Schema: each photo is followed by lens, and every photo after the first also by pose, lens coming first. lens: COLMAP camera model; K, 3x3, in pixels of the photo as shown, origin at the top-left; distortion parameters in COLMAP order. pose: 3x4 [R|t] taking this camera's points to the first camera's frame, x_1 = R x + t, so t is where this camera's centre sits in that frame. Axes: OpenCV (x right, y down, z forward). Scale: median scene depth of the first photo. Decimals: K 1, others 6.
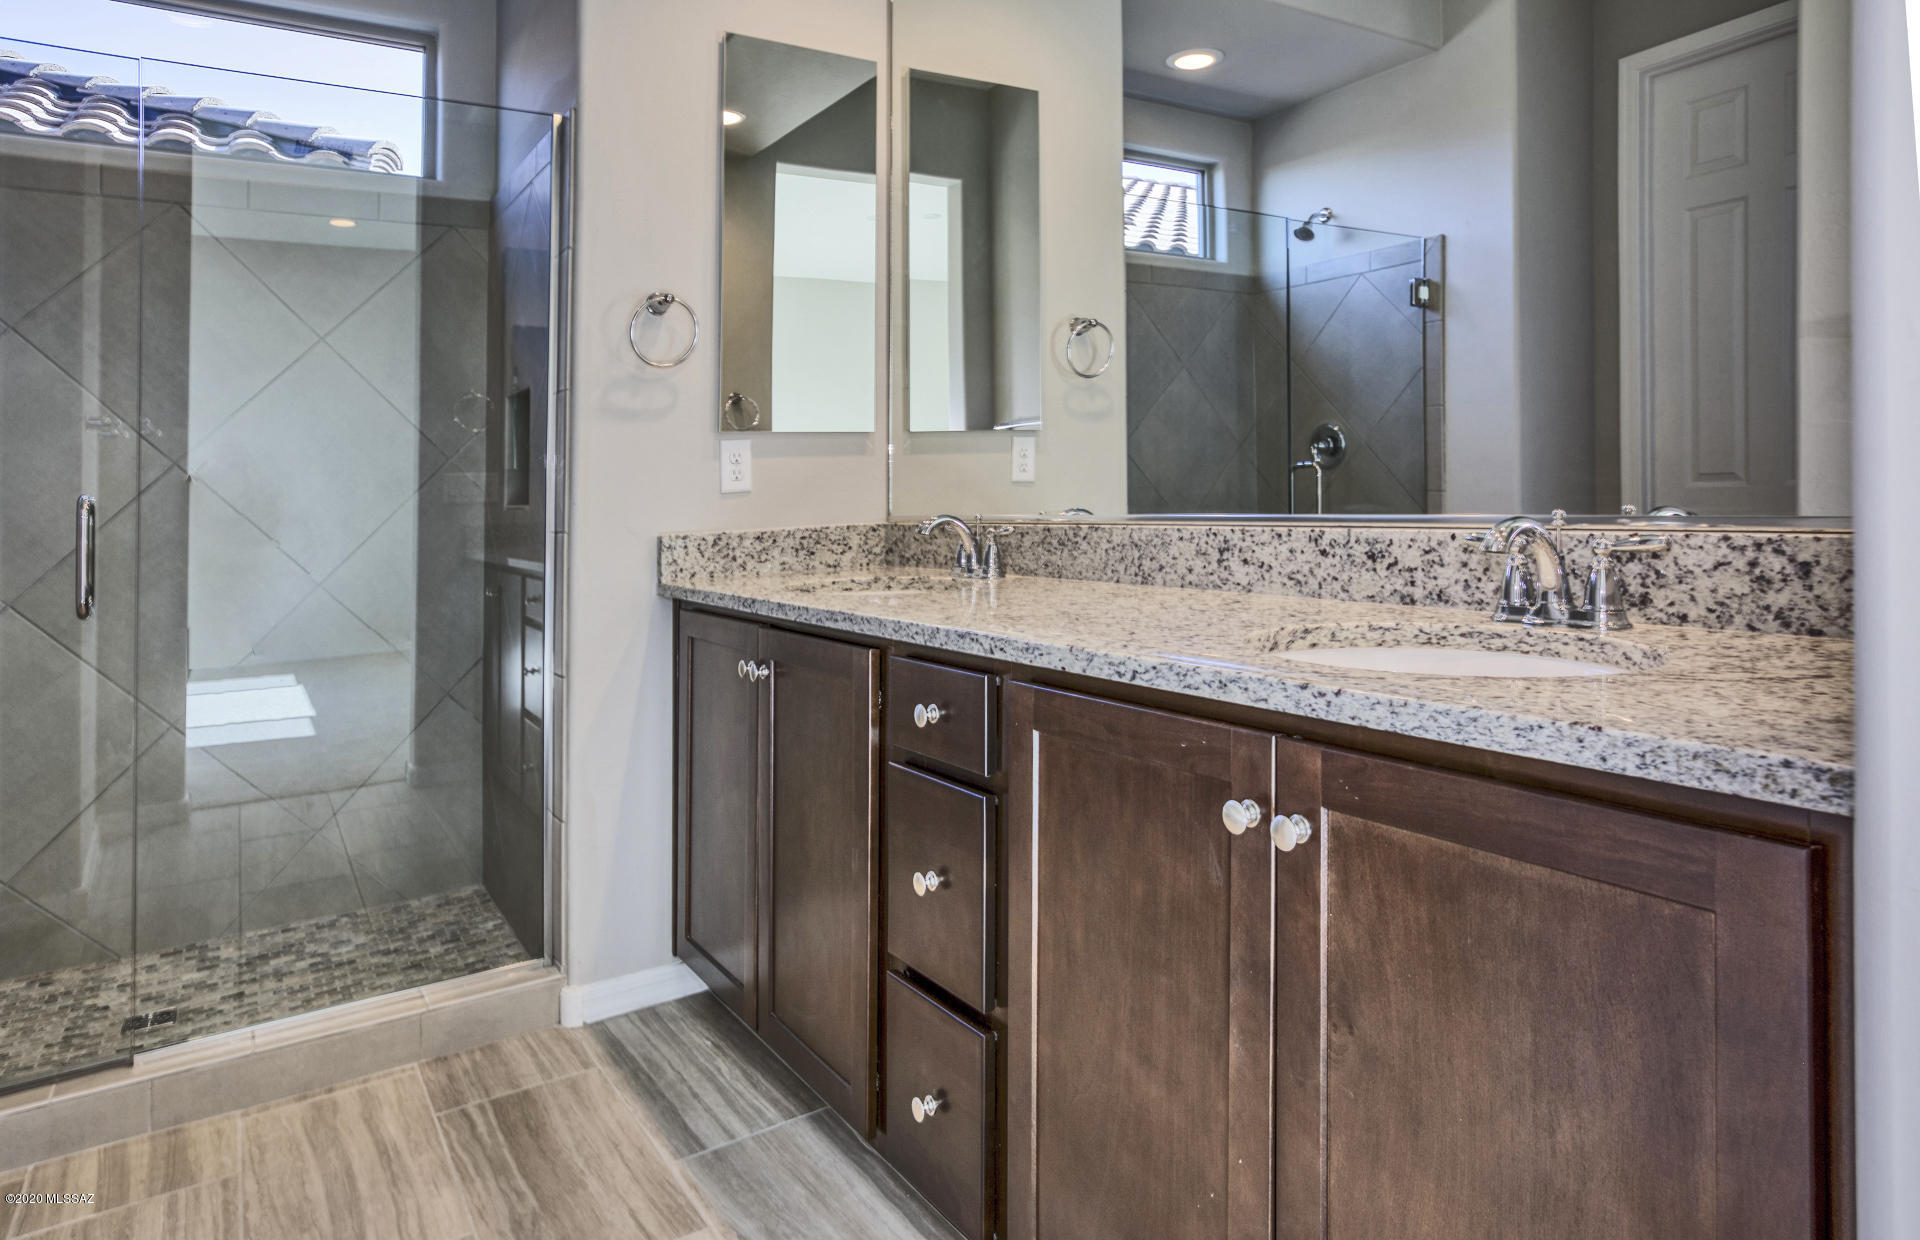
lens RADIAL K [[1204.8, 0, 960.0], [0, 1204.8, 620.0], [0, 0, 1]] dist [-0.016479, 0.000763]
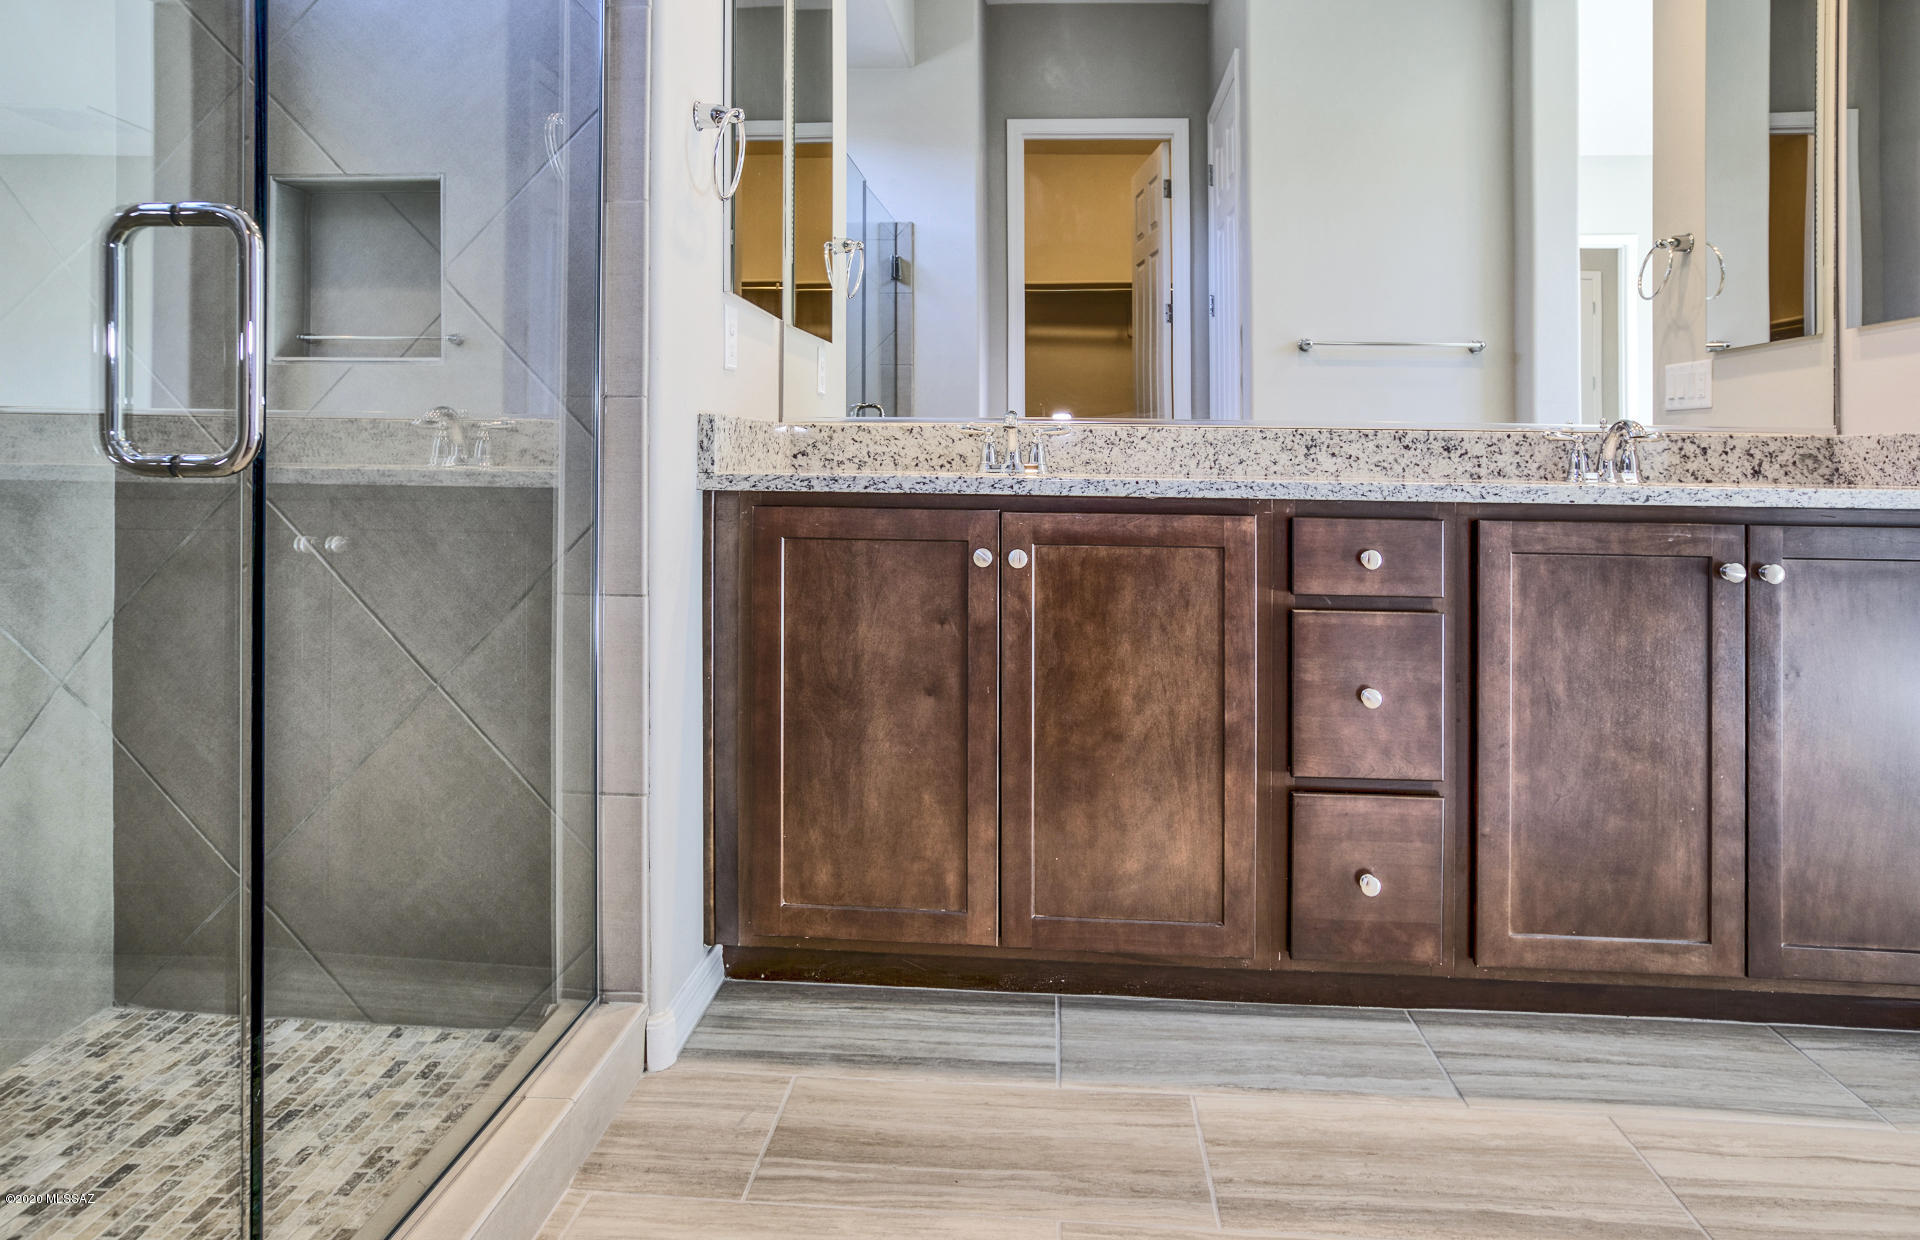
lens RADIAL K [[1204.8, 0, 960.0], [0, 1204.8, 620.0], [0, 0, 1]] dist [-0.016479, 0.000763]
pose [[0.562216, -0.062272, 0.824642, -1.244245], [0.059048, 0.997639, 0.035079, 0.071694], [-0.824879, 0.028971, 0.564566, 0.644575]]
